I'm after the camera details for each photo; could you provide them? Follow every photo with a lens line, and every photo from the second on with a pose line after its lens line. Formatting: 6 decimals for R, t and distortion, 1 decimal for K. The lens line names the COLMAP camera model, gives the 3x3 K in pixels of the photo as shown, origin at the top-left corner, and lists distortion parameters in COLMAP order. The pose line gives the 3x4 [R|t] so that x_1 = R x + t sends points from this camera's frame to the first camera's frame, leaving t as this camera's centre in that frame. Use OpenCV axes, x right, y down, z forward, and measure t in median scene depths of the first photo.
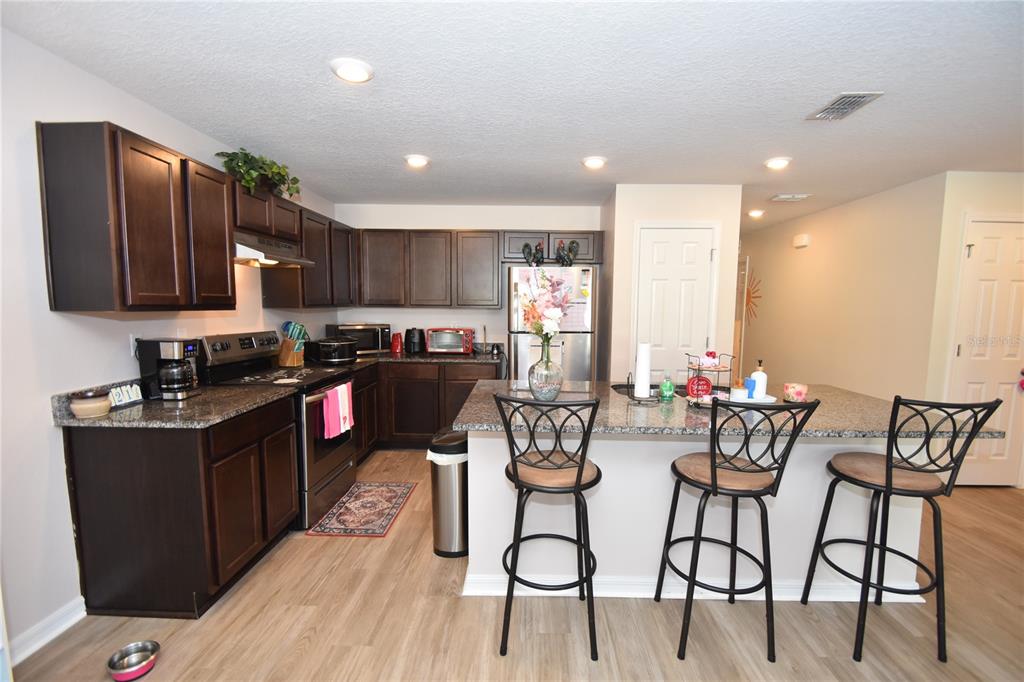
lens RADIAL K [[428.9, 0, 524.8], [0, 428.9, 340.2], [0, 0, 1]] dist [-0.000470, -0.000127]
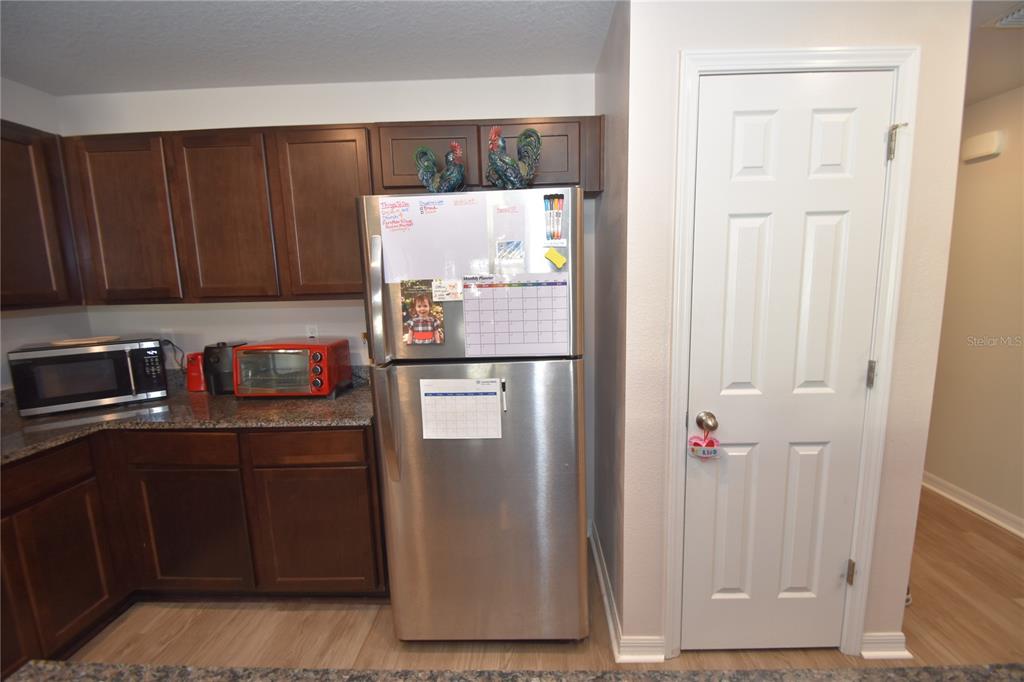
lens RADIAL K [[428.9, 0, 524.8], [0, 428.9, 340.2], [0, 0, 1]] dist [-0.000470, -0.000127]
pose [[0.999121, -0.030637, -0.028615, 0.108543], [0.032271, 0.997765, 0.058516, -0.052224], [0.026759, -0.059388, 0.997876, 0.540752]]
